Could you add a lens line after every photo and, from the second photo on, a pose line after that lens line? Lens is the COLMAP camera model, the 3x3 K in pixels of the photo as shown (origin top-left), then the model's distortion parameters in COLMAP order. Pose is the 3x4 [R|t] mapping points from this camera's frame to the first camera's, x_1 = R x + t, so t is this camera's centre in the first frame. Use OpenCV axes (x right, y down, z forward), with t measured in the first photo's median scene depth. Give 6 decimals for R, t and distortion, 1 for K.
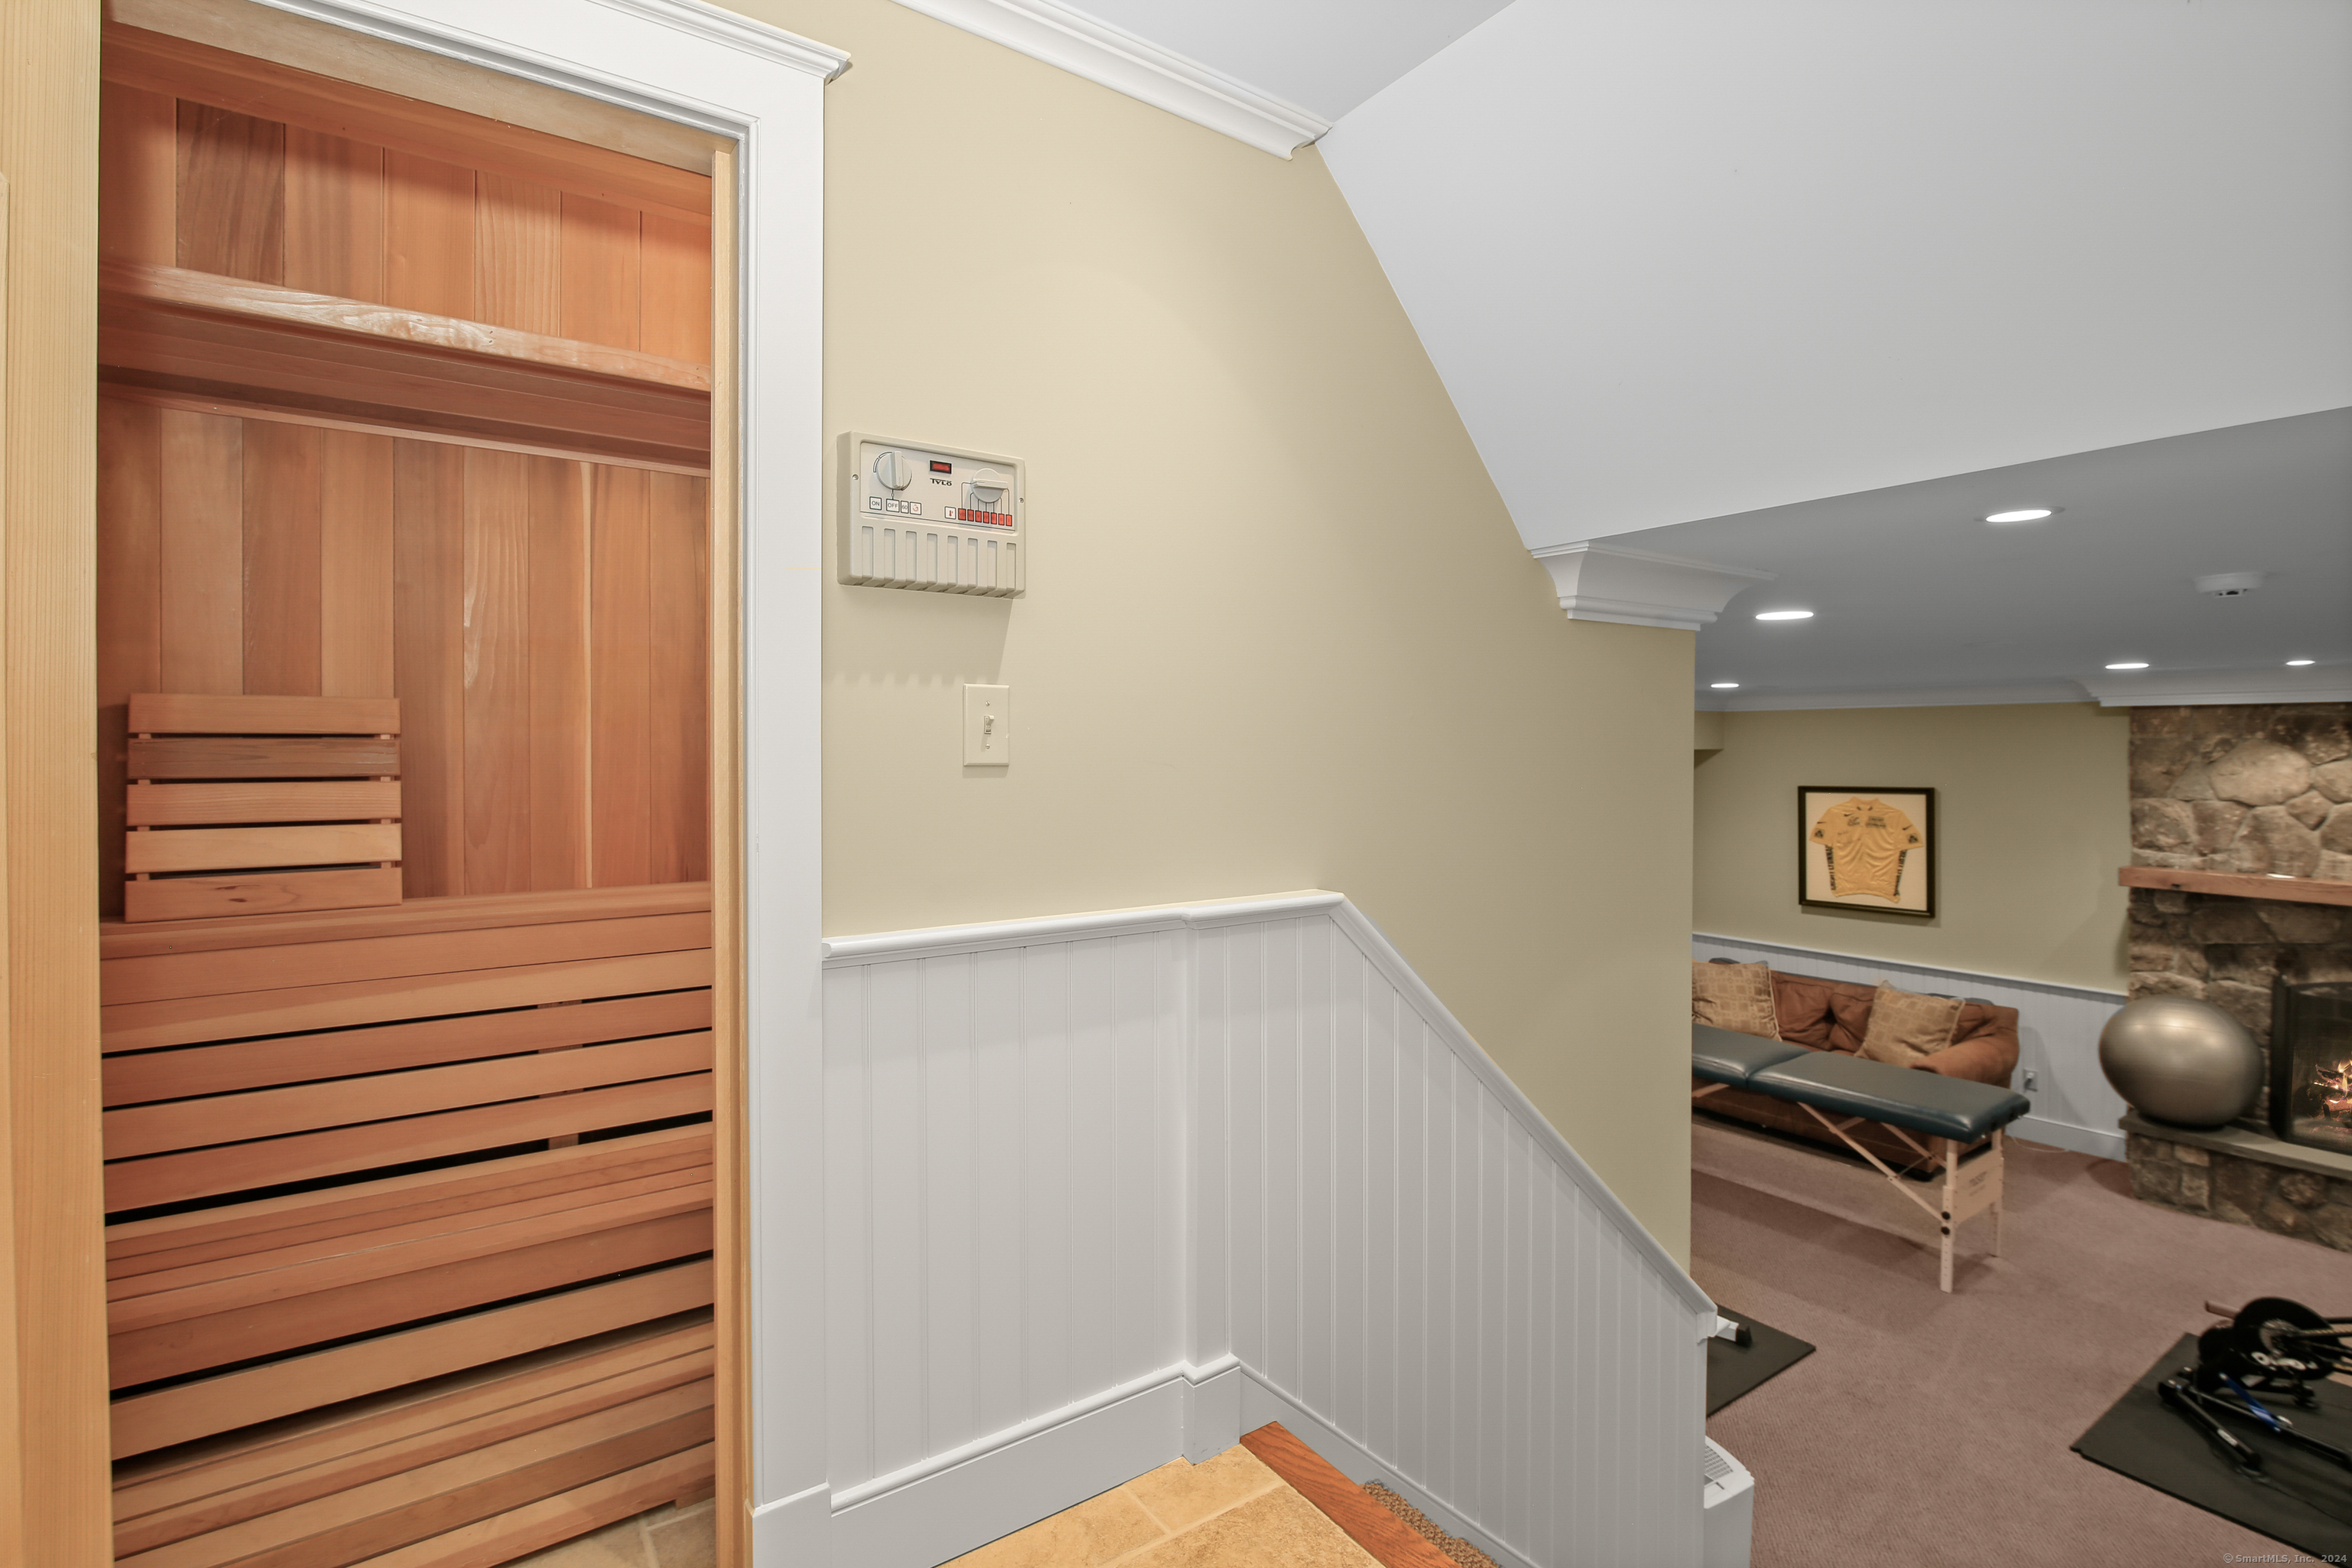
lens RADIAL K [[1096.8, 0, 1206.7], [0, 1096.8, 797.9], [0, 0, 1]] dist [-0.015998, 0.000990]
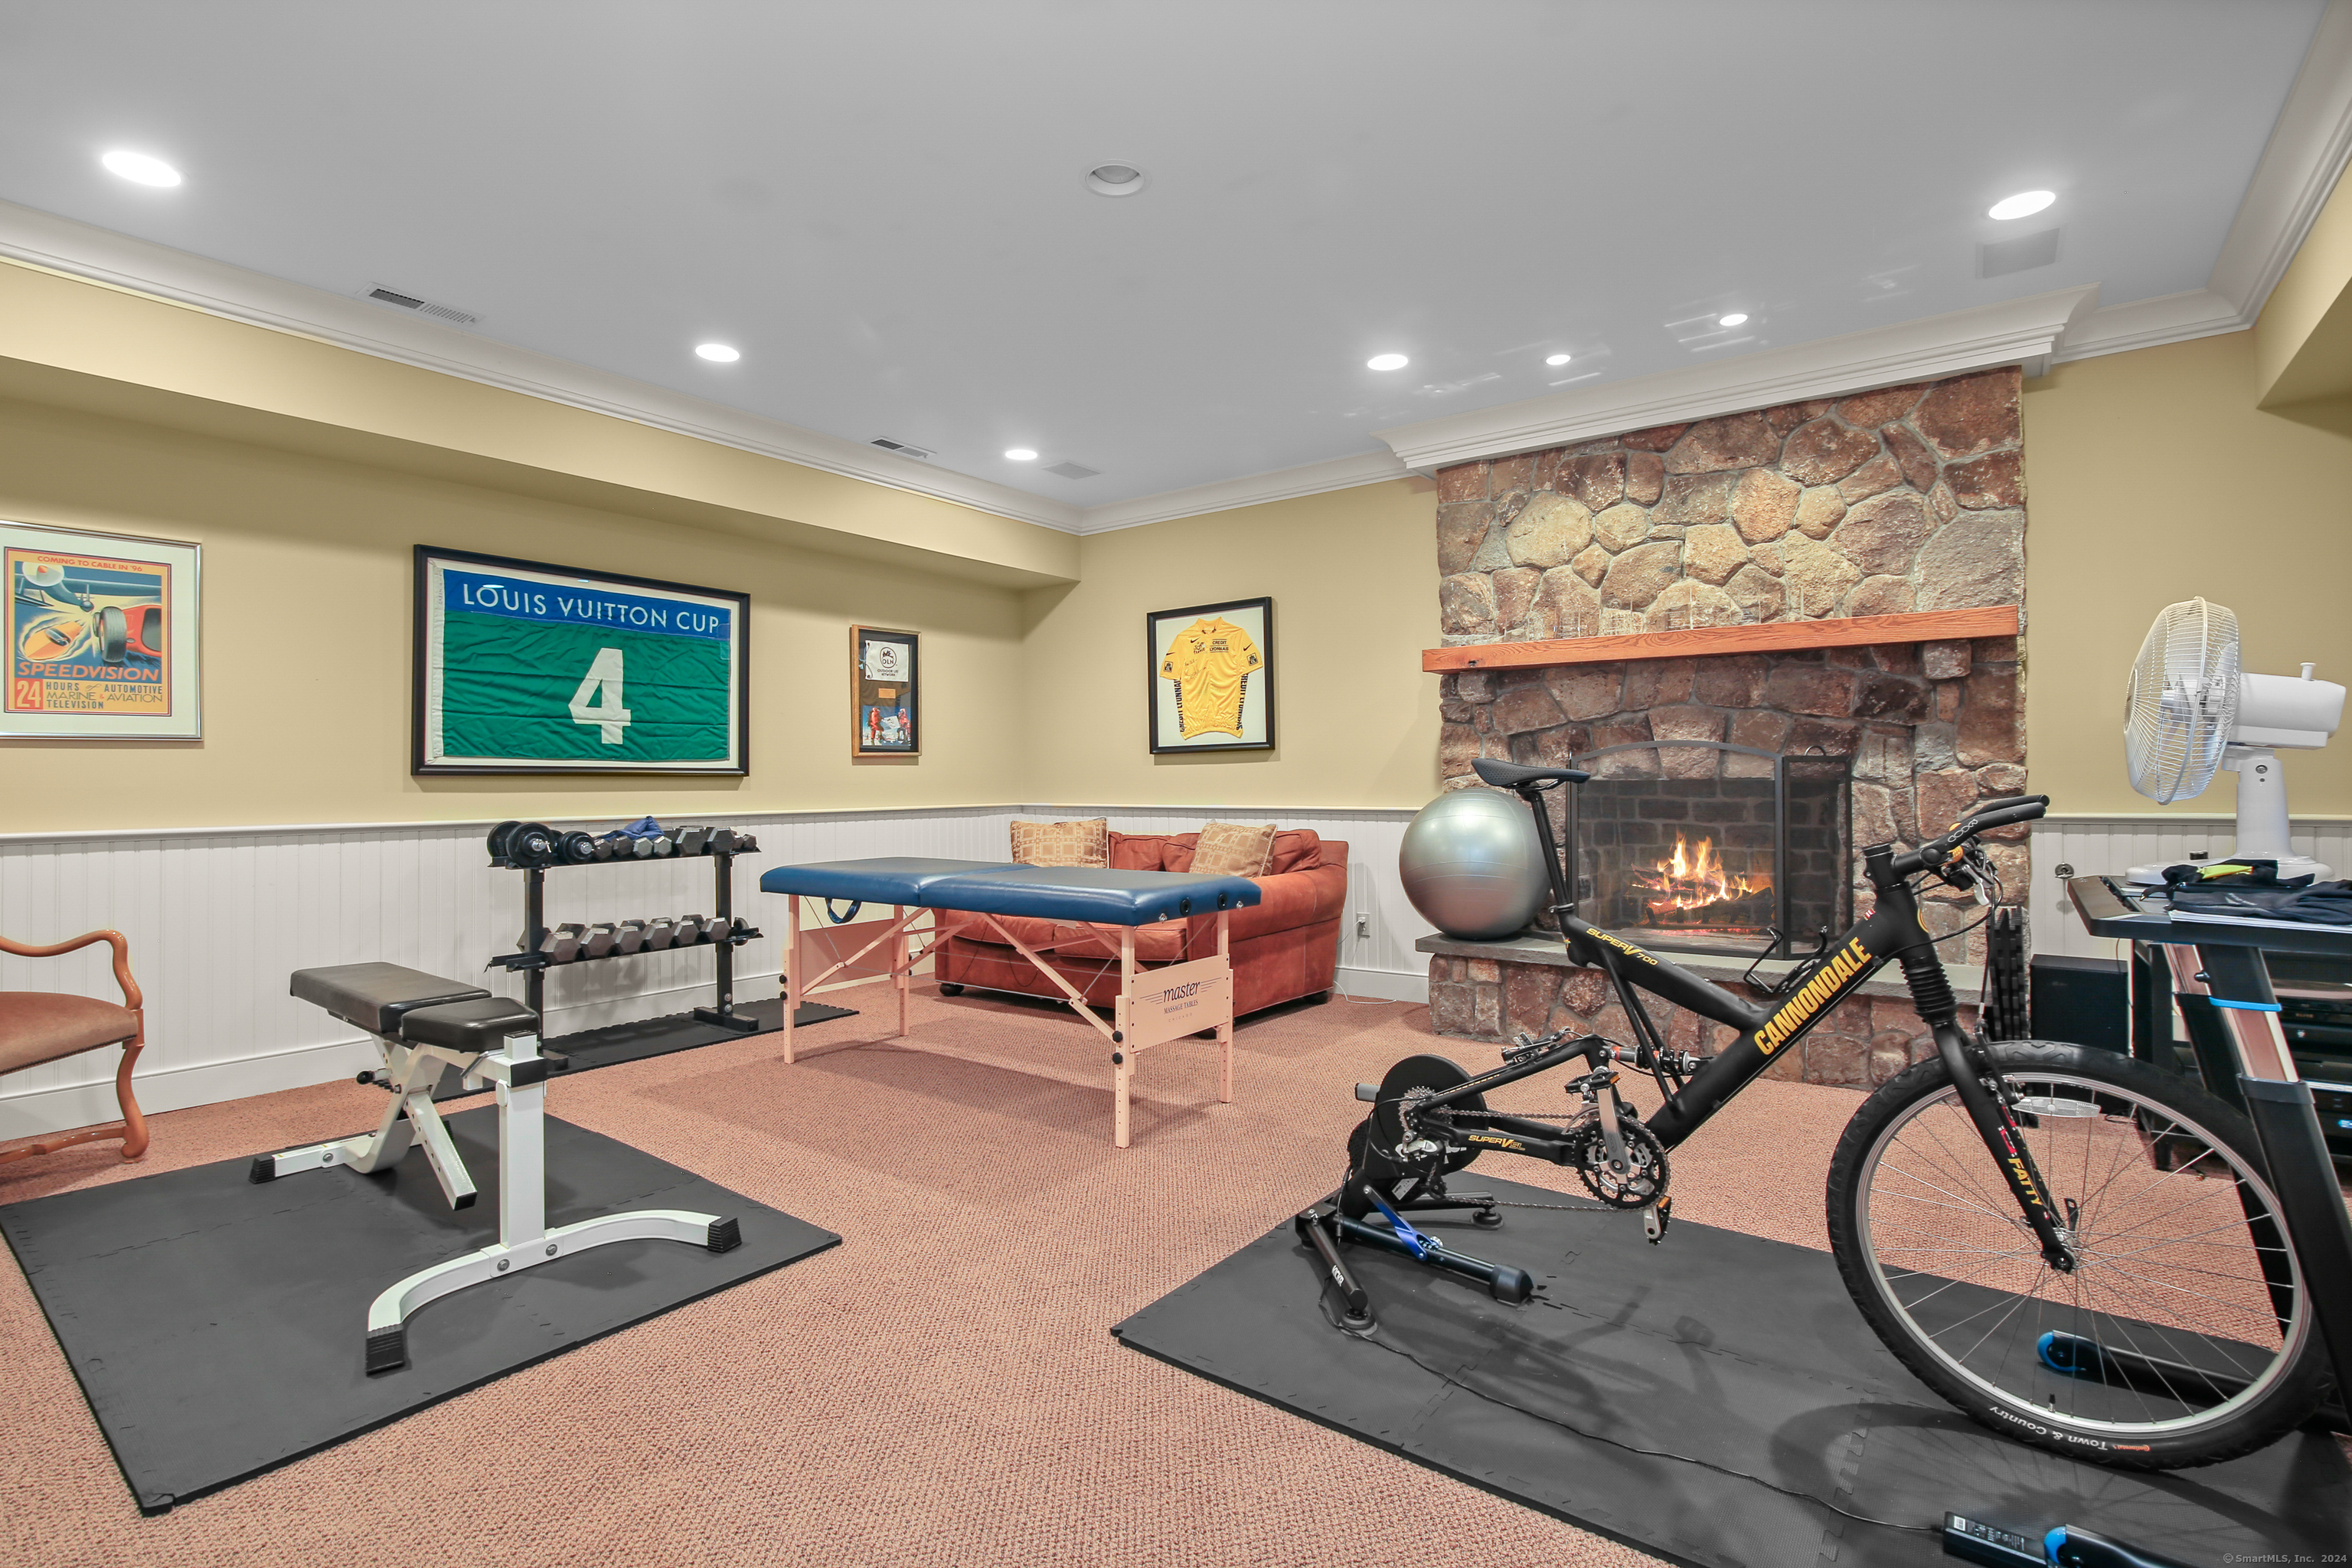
lens RADIAL K [[1096.8, 0, 1206.7], [0, 1096.8, 797.9], [0, 0, 1]] dist [-0.015998, 0.000990]
pose [[0.947518, -0.005778, 0.319649, 0.429728], [0.015006, 0.999538, -0.026414, 0.210859], [-0.319349, 0.029824, 0.947168, 0.260288]]
